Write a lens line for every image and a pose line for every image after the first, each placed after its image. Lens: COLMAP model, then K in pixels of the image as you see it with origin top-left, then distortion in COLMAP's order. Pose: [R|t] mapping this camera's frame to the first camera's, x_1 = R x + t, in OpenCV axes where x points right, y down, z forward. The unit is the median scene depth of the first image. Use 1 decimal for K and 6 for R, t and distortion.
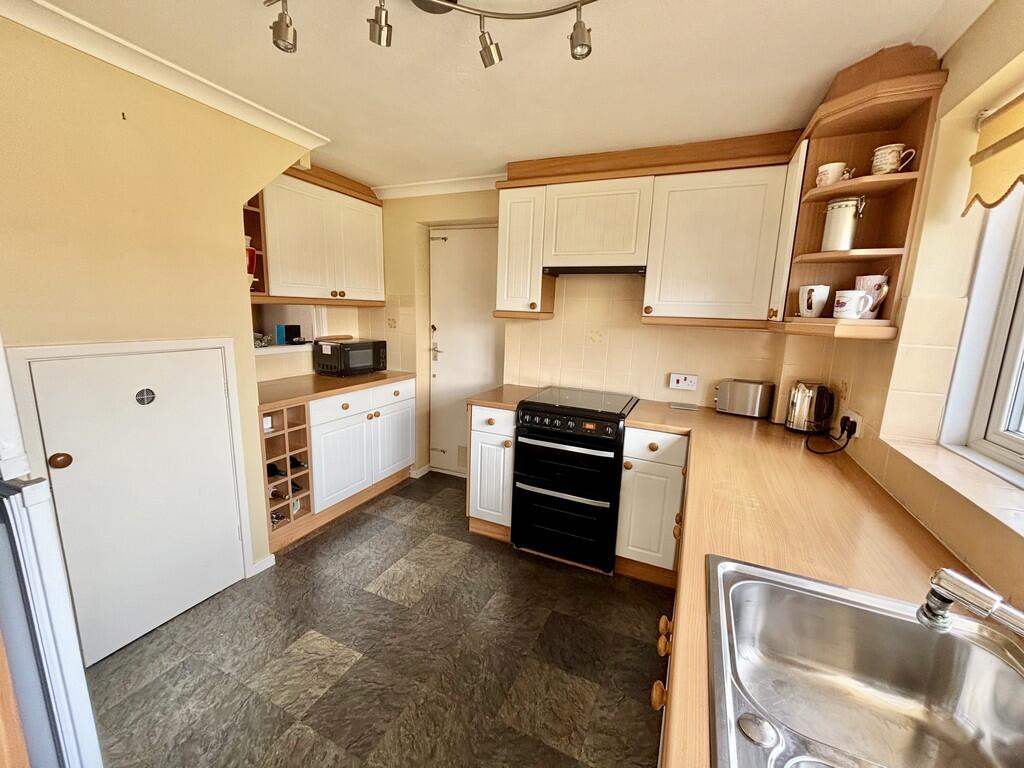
lens RADIAL K [[411.1, 0, 512.0], [0, 411.1, 384.0], [0, 0, 1]] dist [0.001377, 0.000038]
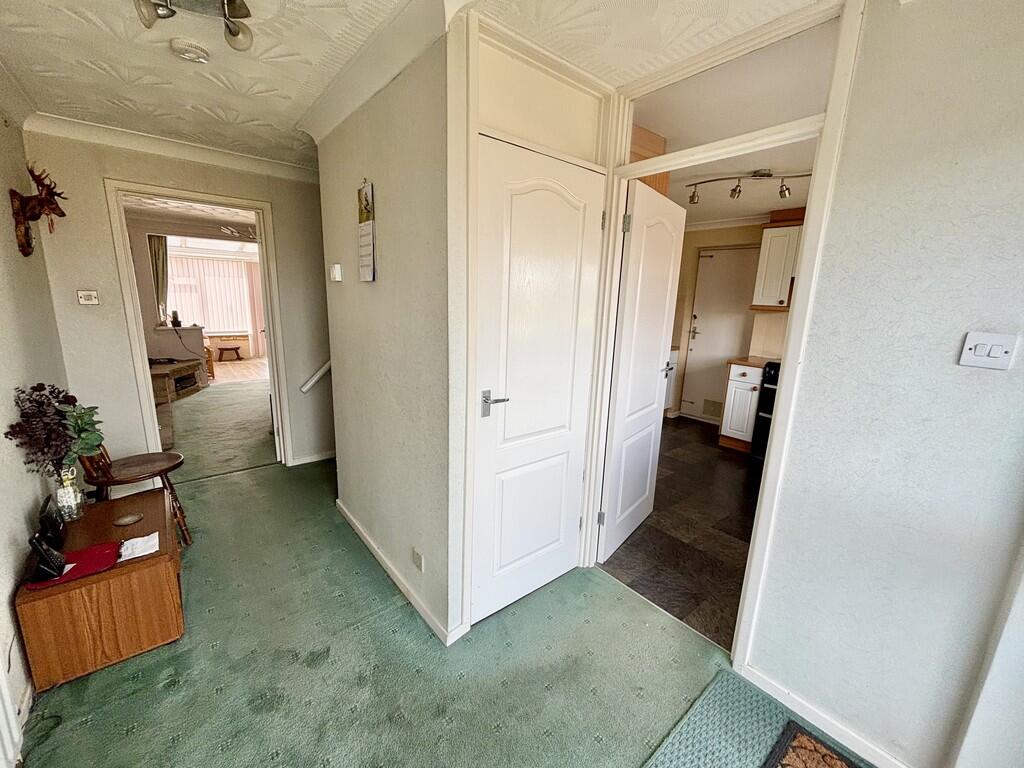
lens RADIAL K [[411.1, 0, 512.0], [0, 411.1, 384.0], [0, 0, 1]] dist [0.001377, 0.000038]
pose [[0.897660, 0.080833, -0.433212, -0.158793], [-0.072620, 0.996728, 0.035503, 0.130293], [0.434664, -0.000409, 0.900593, -0.807014]]
